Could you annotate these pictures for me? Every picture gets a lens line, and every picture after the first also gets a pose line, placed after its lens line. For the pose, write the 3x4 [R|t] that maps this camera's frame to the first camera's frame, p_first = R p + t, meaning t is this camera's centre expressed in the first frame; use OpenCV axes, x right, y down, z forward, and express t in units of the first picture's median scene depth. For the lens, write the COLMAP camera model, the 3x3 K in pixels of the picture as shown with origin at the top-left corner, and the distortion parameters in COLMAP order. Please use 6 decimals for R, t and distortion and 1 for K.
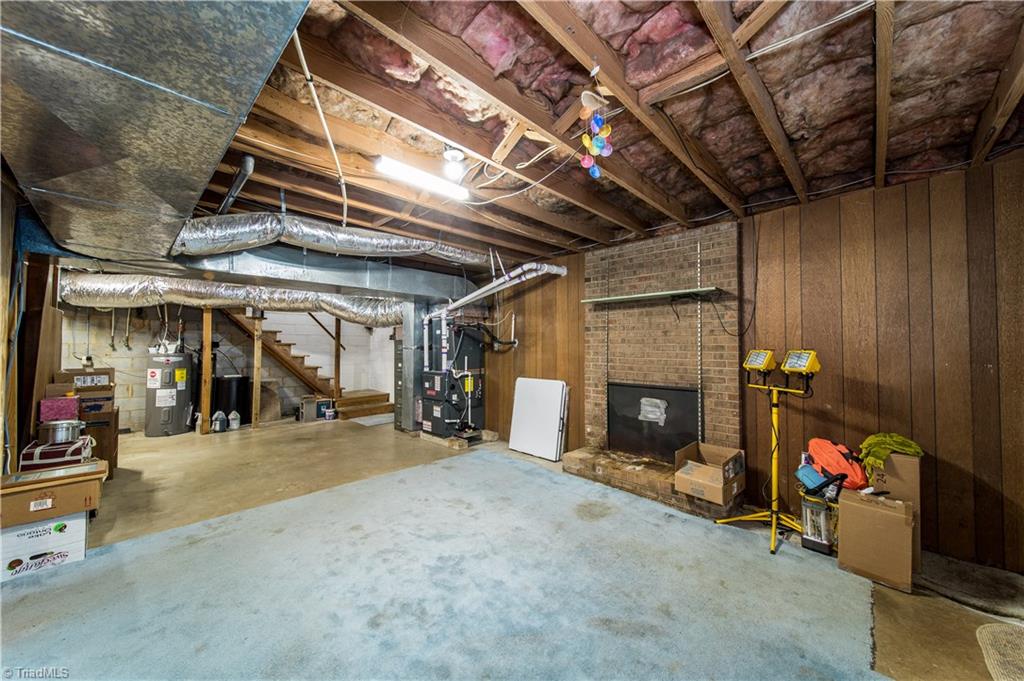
lens RADIAL K [[360.2, 0, 517.4], [0, 360.2, 337.2], [0, 0, 1]] dist [0.000168, -0.001279]
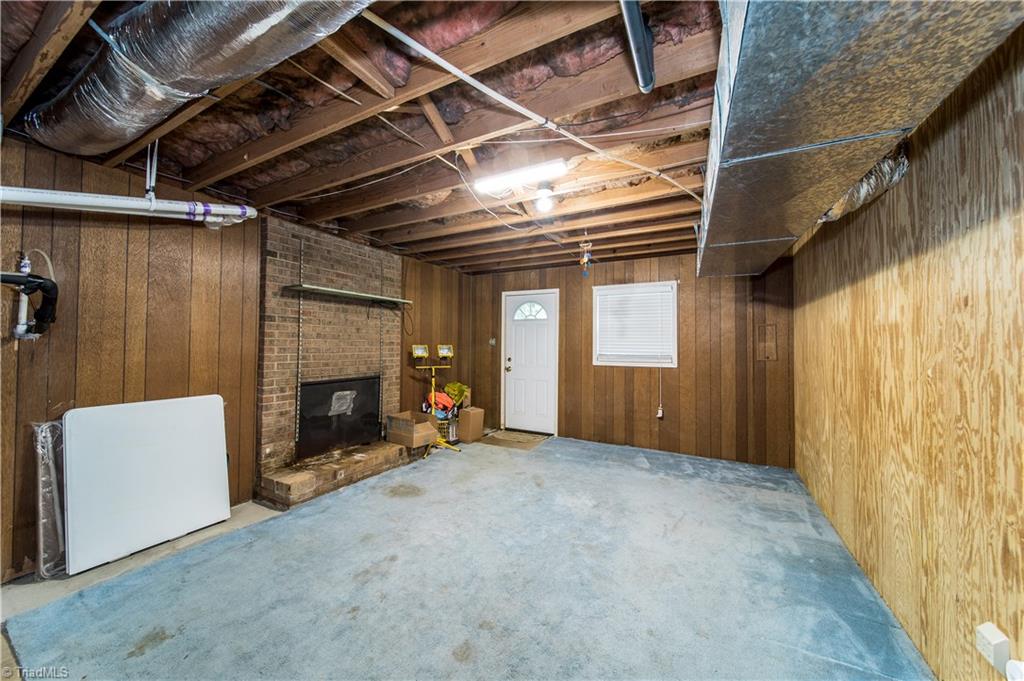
lens RADIAL K [[360.2, 0, 507.2], [0, 360.2, 336.4], [0, 0, 1]] dist [0.000168, -0.001279]
pose [[-0.278555, 0.018807, 0.960236, -0.762734], [-0.034208, 0.998980, -0.029490, 0.024173], [-0.959811, -0.041062, -0.277627, 0.827267]]
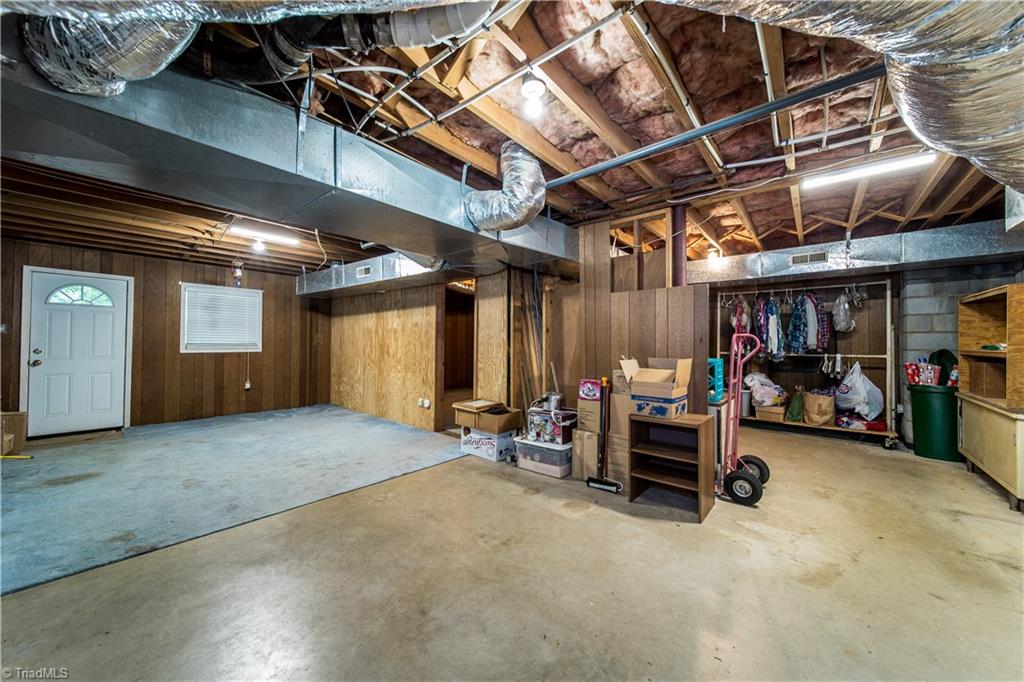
lens RADIAL K [[360.2, 0, 514.6], [0, 360.2, 340.3], [0, 0, 1]] dist [0.000168, -0.001279]
pose [[-0.996511, -0.006837, -0.083184, -0.822520], [-0.003492, 0.999182, -0.040282, 0.084417], [0.083391, -0.039851, -0.995720, 1.769510]]
